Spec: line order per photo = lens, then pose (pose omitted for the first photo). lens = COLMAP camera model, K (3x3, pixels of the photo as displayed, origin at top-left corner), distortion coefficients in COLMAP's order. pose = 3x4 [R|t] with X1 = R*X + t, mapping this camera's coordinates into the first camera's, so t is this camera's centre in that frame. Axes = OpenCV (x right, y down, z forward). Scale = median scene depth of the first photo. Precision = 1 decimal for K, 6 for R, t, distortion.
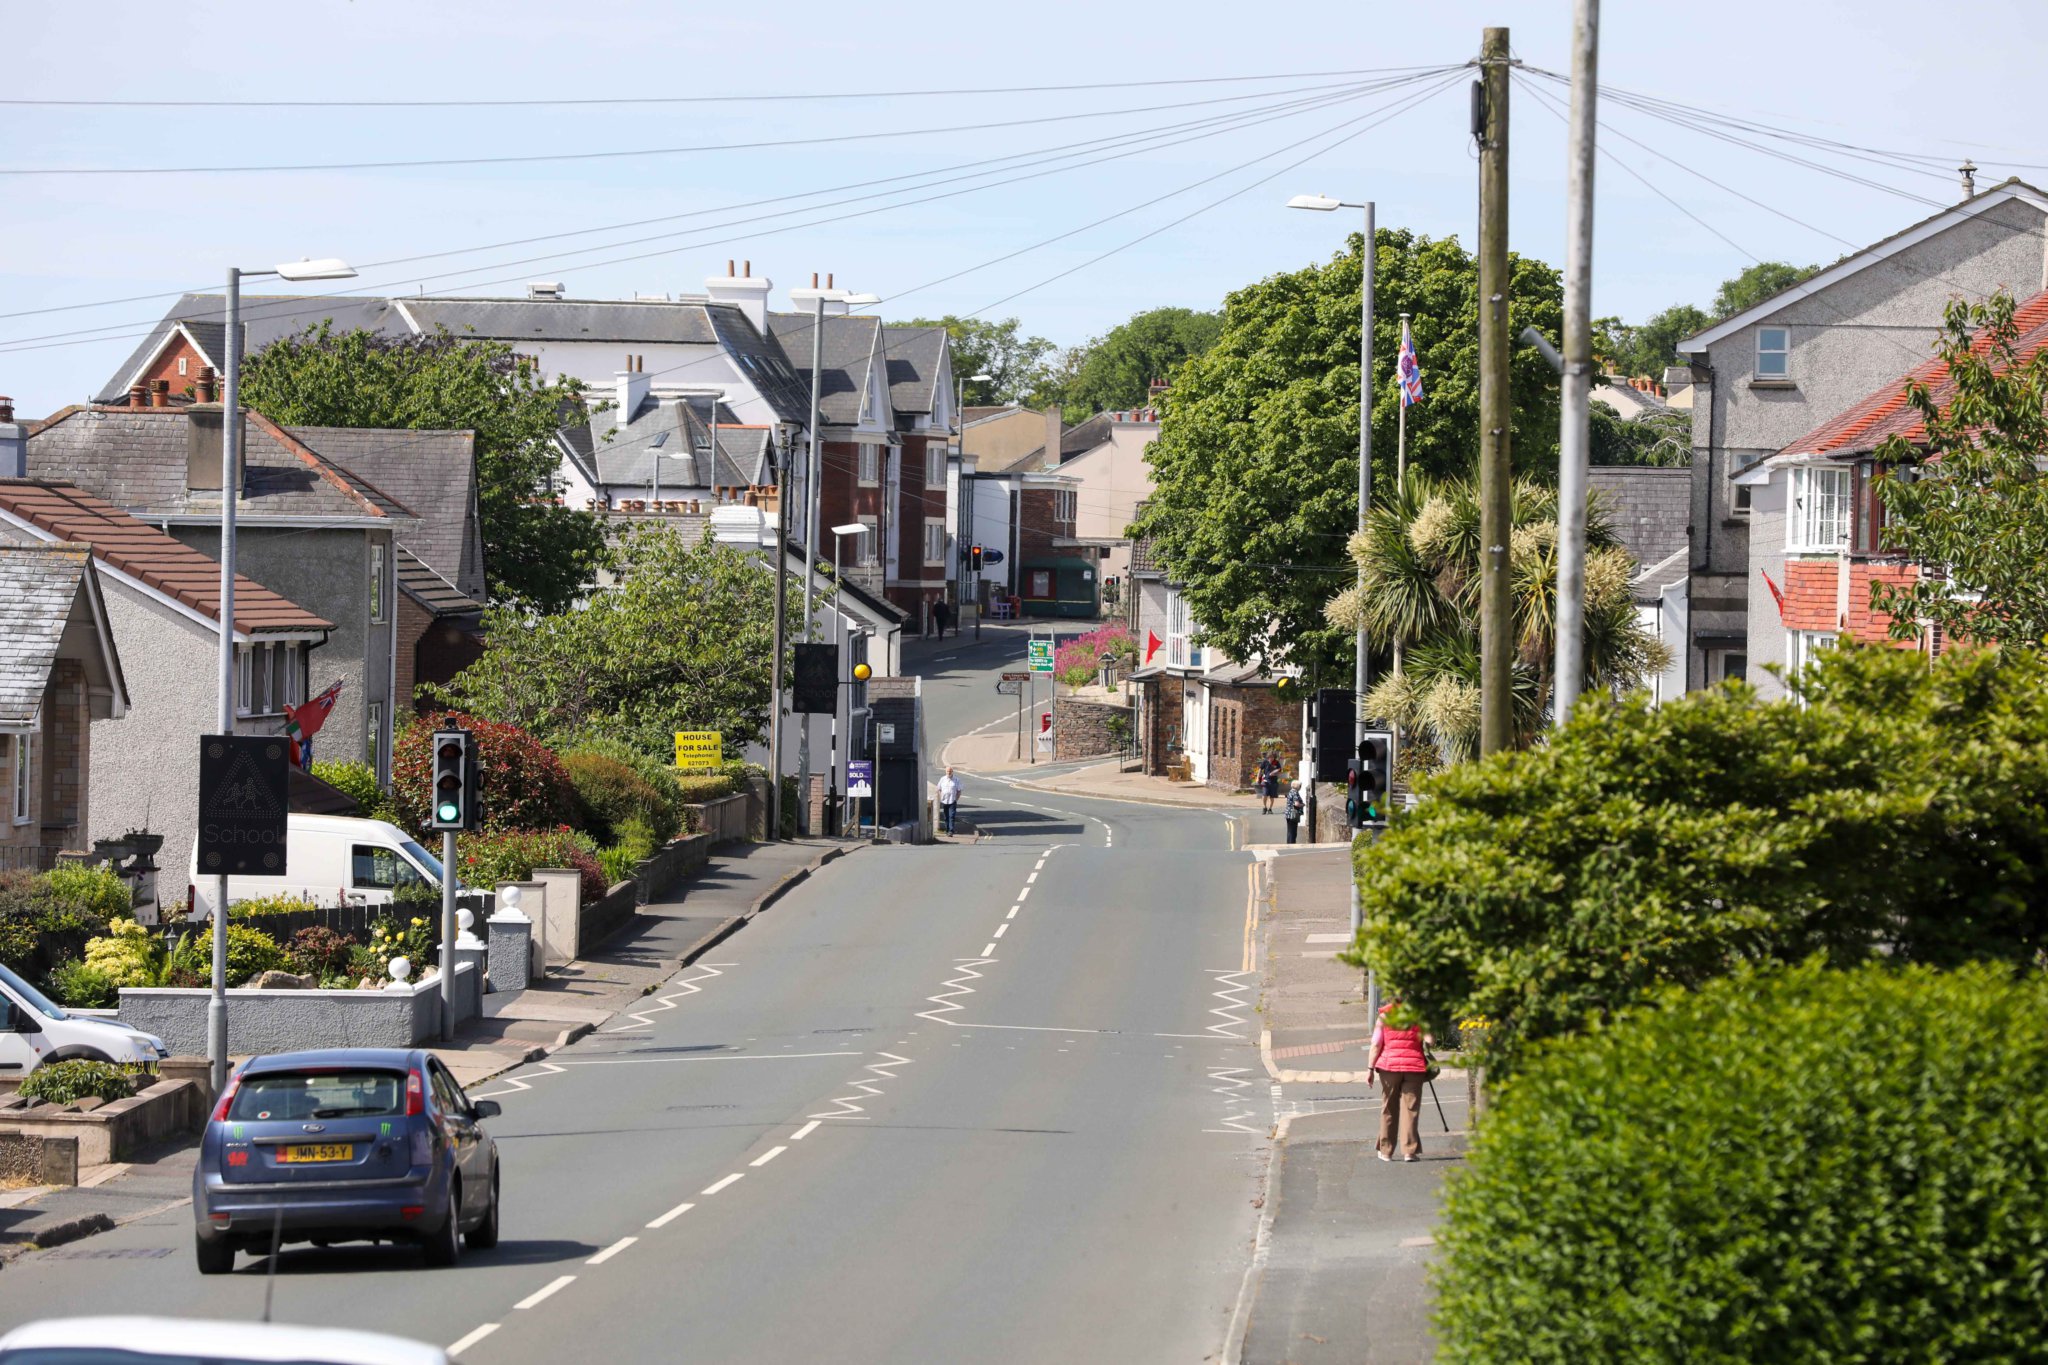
lens RADIAL K [[12062.0, 0, 1024.0], [0, 12062.0, 682.5], [0, 0, 1]] dist [1.792908, 20.217582]
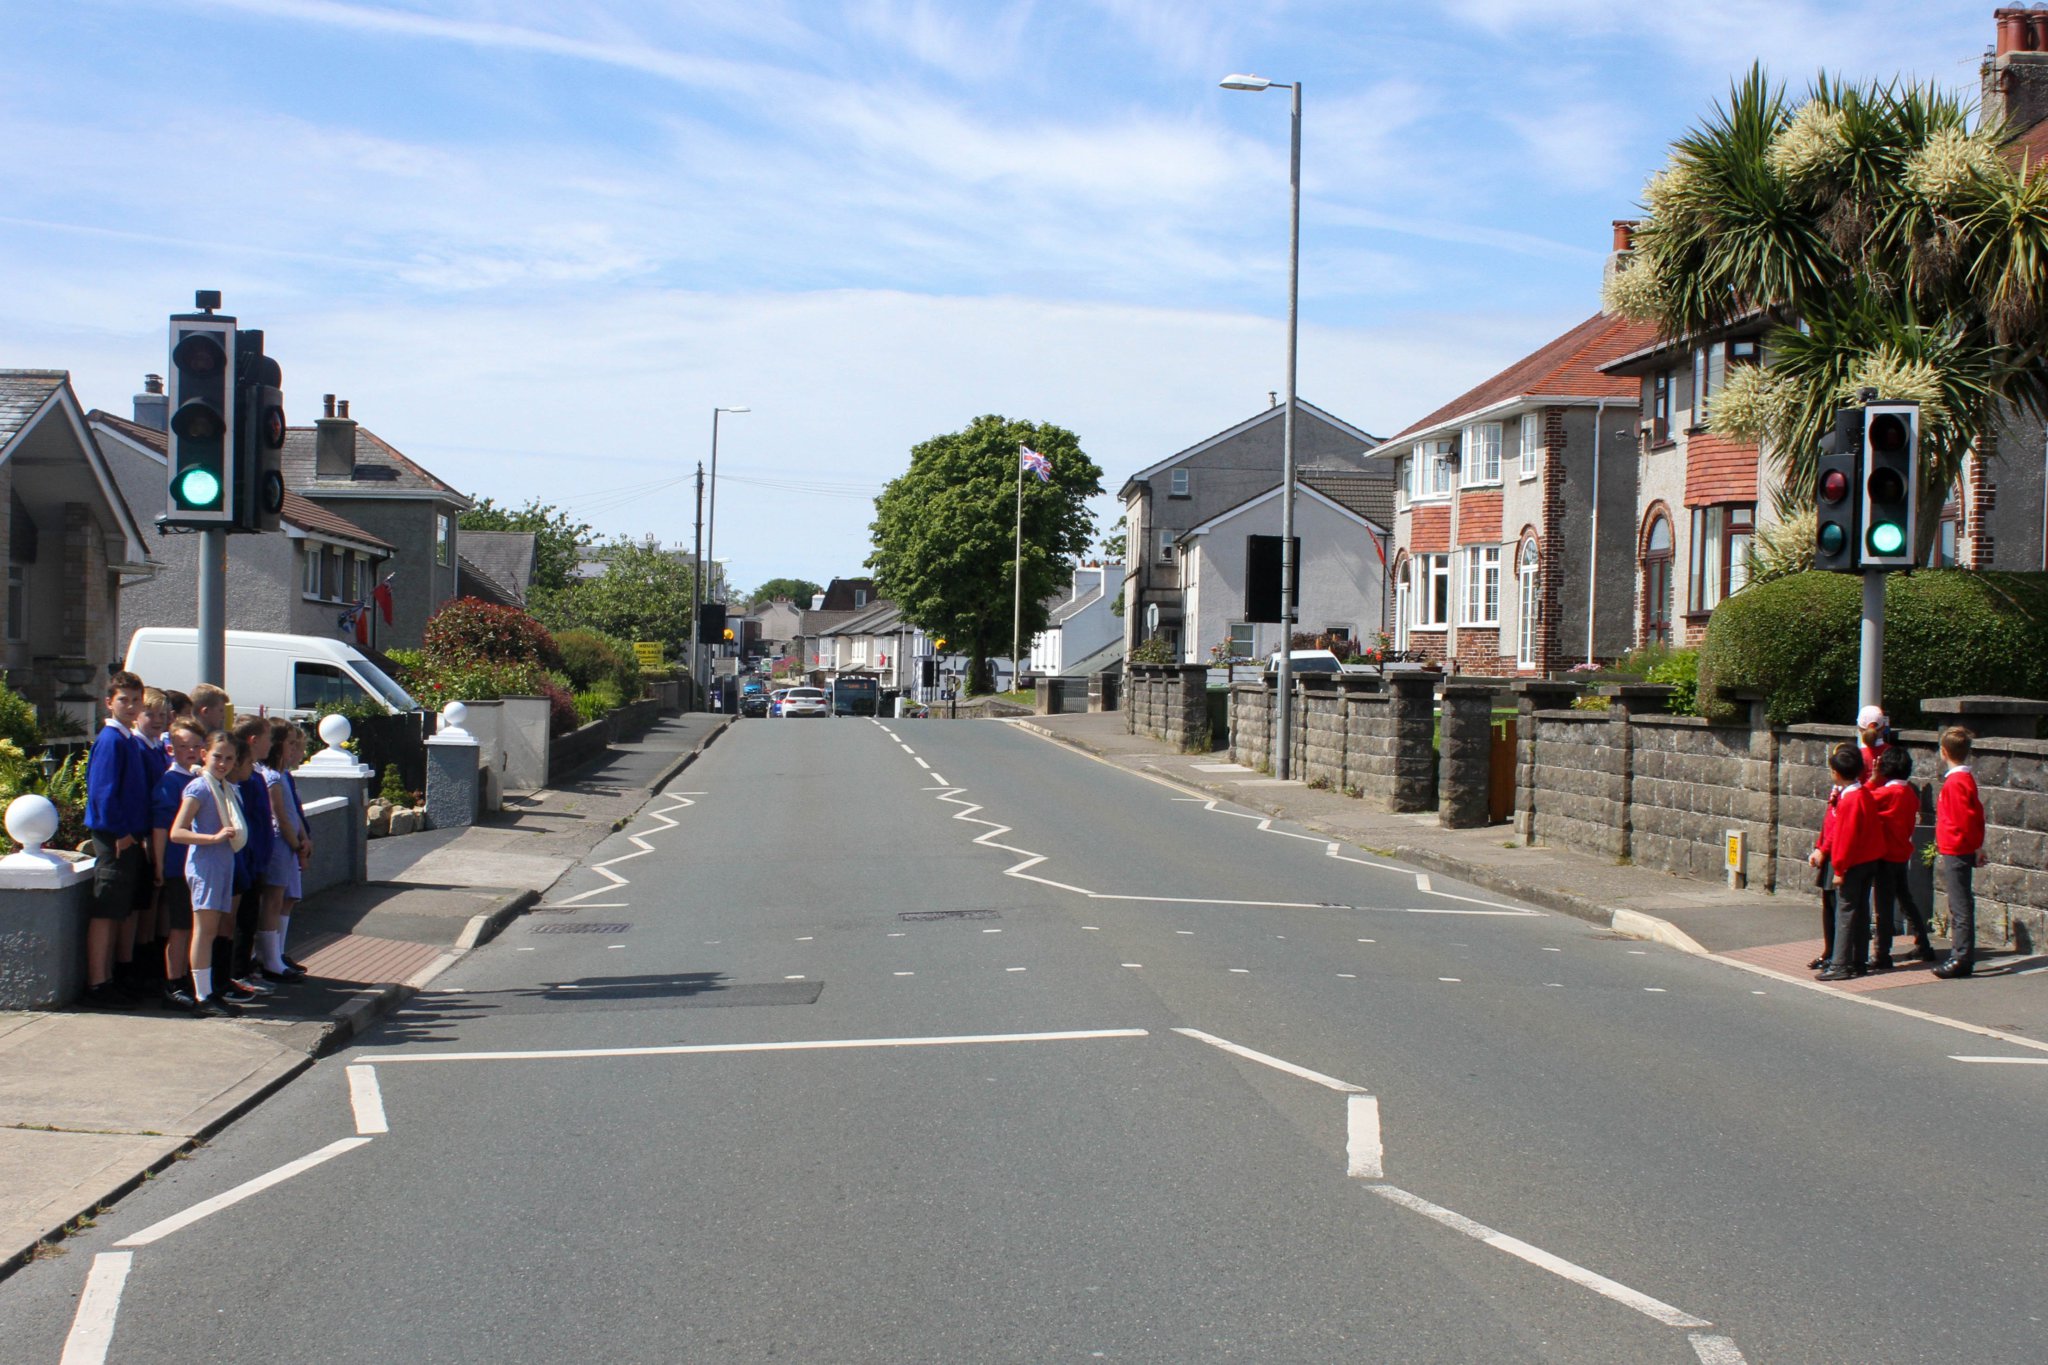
lens RADIAL K [[2861.8, 0, 948.5], [0, 2861.8, 741.1], [0, 0, 1]] dist [-0.093299, 0.119807]
pose [[0.996433, 0.001456, 0.084372, -0.023127], [-0.002237, 0.999956, 0.009161, 0.016326], [-0.084355, -0.009317, 0.996392, 0.741089]]
